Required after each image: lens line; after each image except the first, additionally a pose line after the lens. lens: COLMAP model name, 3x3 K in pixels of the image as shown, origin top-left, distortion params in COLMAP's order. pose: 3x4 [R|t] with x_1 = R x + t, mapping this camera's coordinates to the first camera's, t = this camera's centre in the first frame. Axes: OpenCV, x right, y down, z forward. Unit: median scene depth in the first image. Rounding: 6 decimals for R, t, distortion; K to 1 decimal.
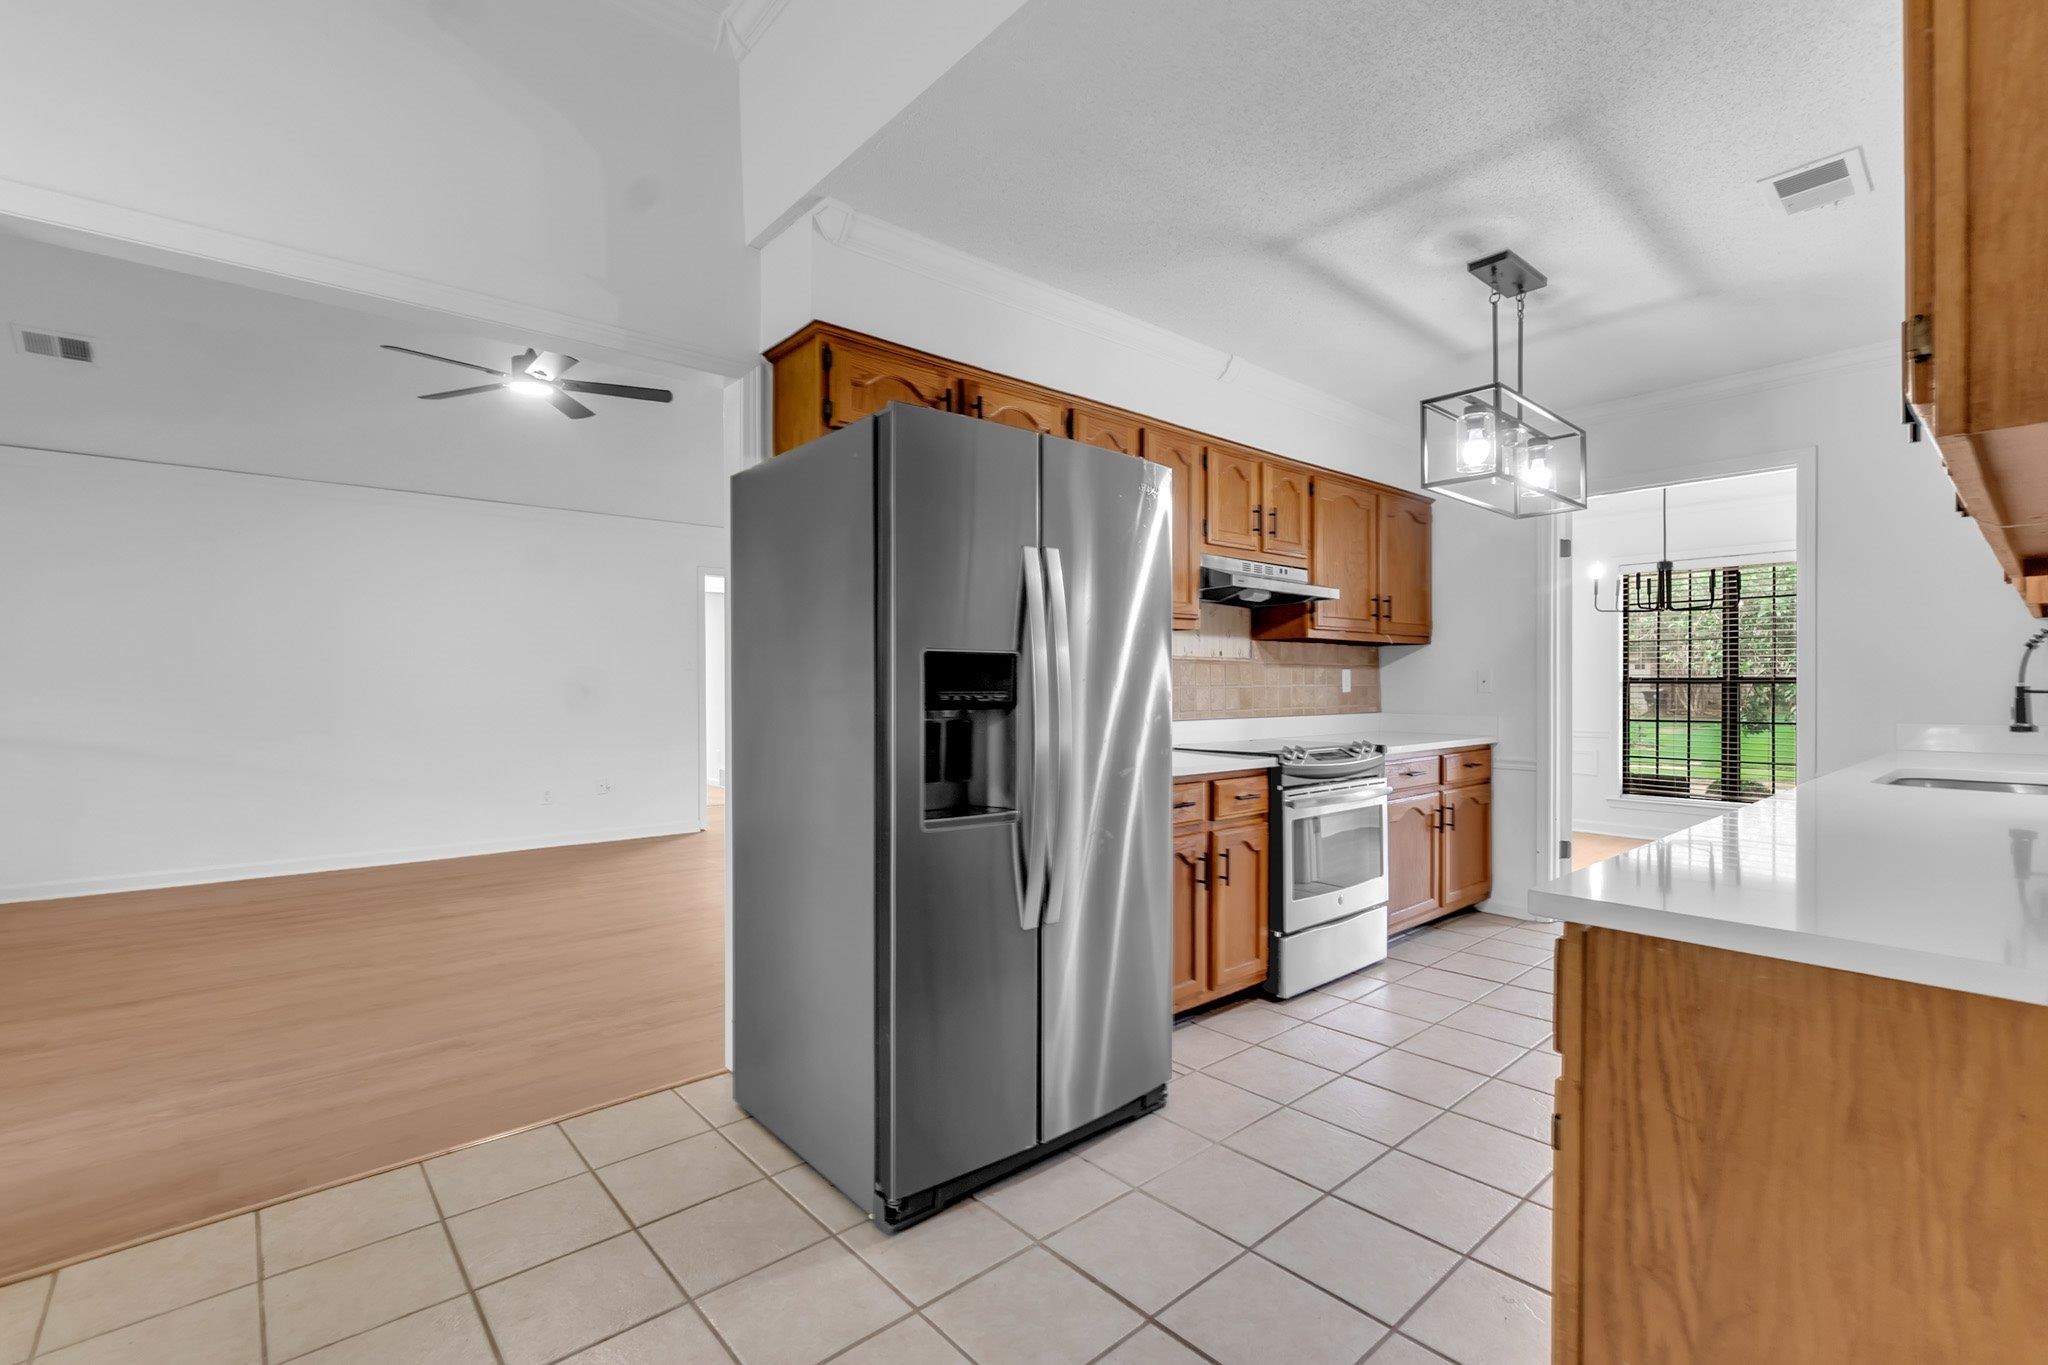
lens RADIAL K [[896.3, 0, 1020.9], [0, 896.3, 678.5], [0, 0, 1]] dist [0.000403, 0.000023]
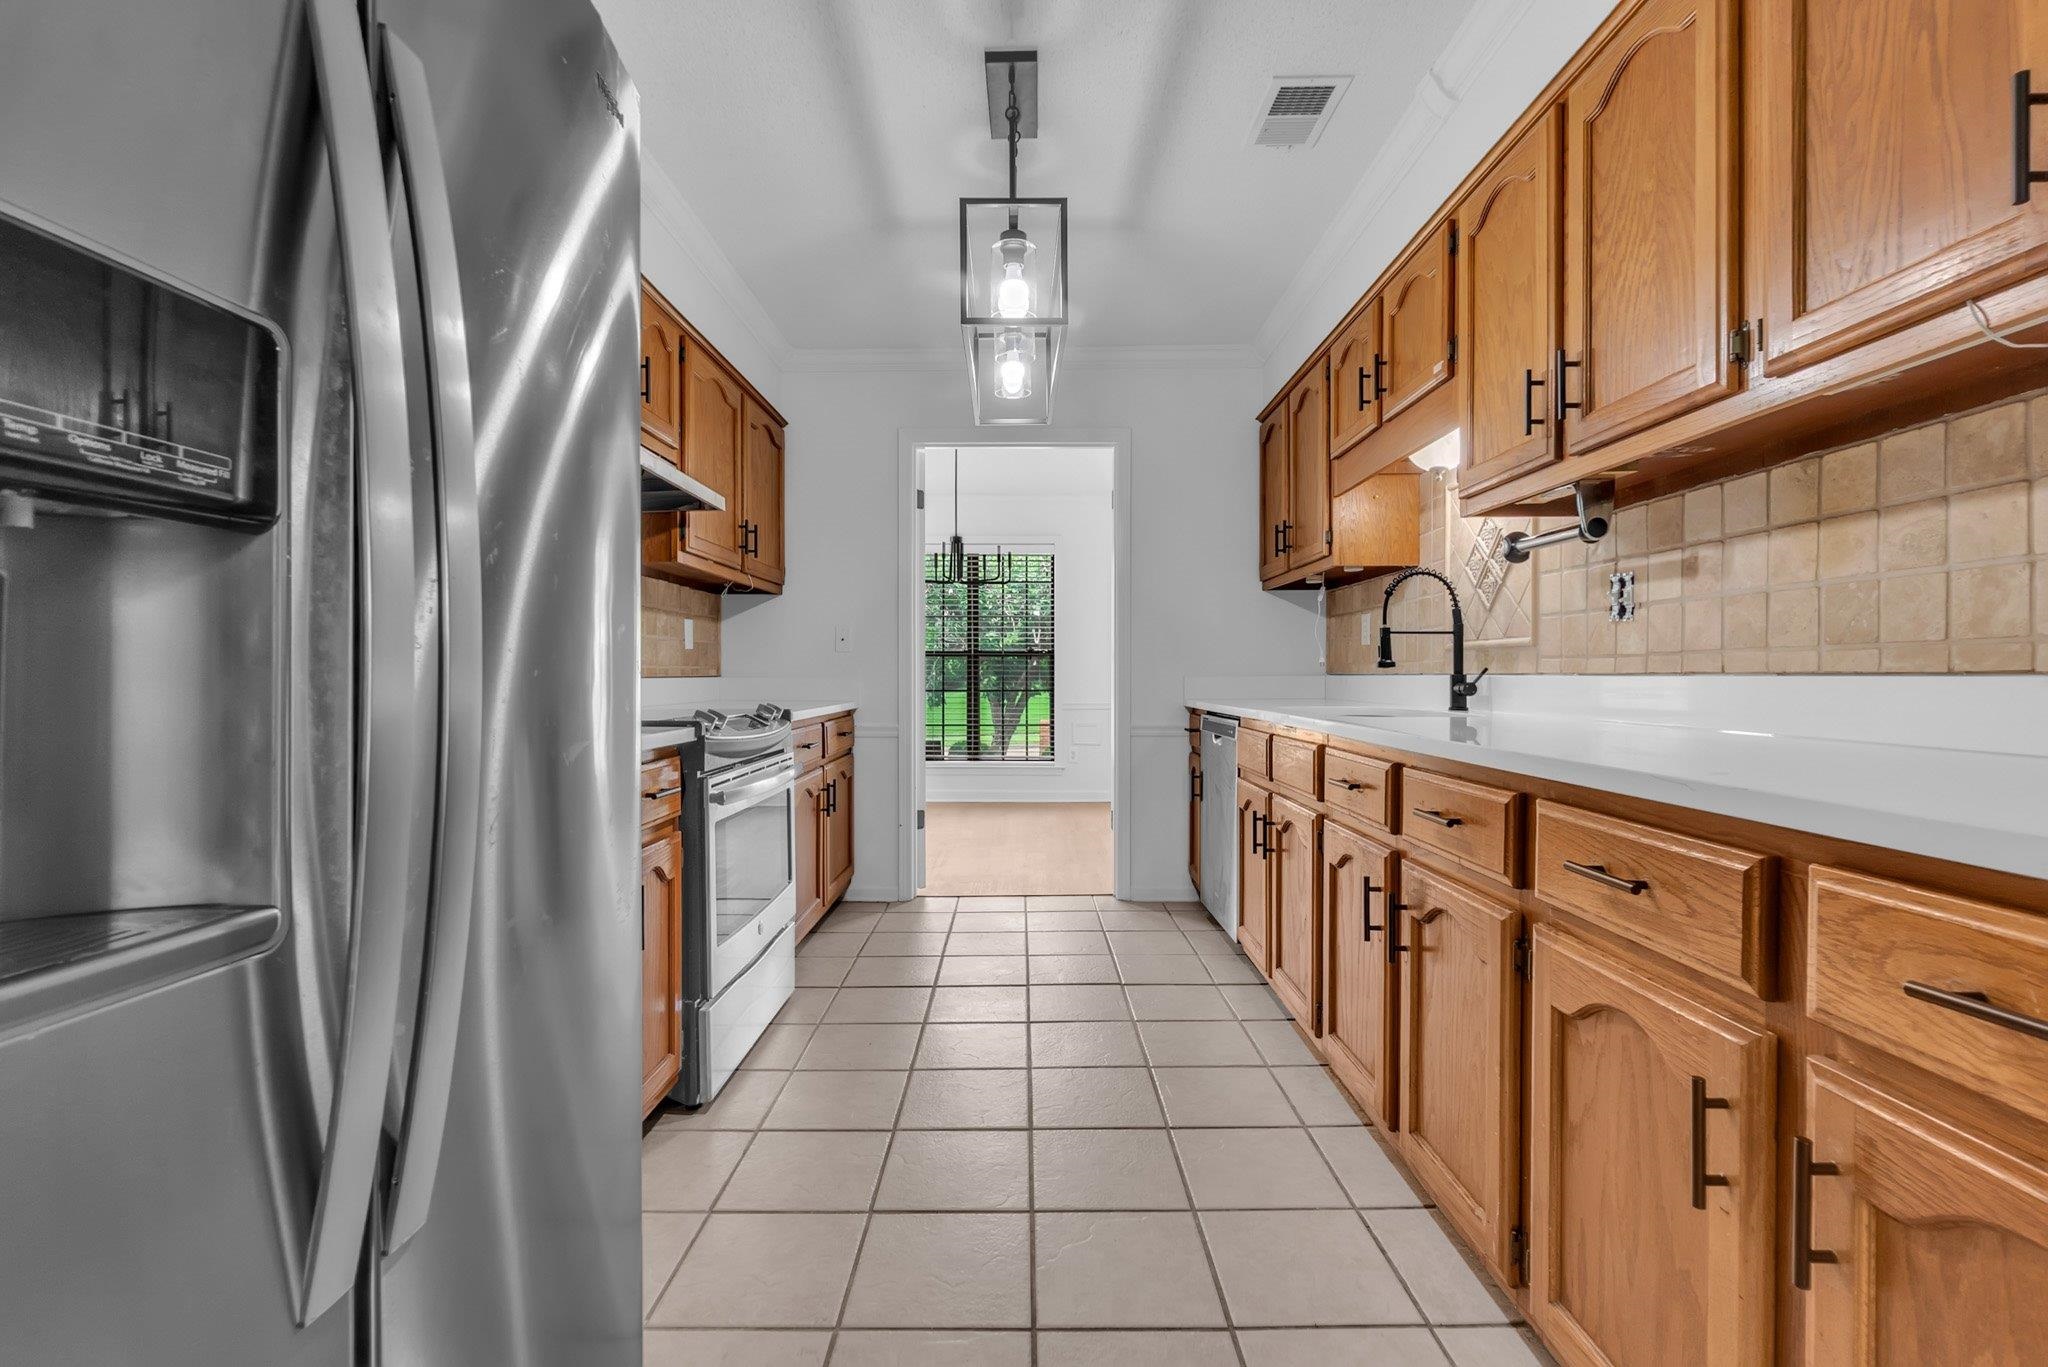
lens RADIAL K [[896.3, 0, 1020.9], [0, 896.3, 679.5], [0, 0, 1]] dist [0.000403, 0.000023]
pose [[0.662308, -0.002339, 0.749228, -0.031781], [-0.007790, 0.999920, 0.010008, 0.040740], [-0.749191, -0.012465, 0.662236, 0.357558]]
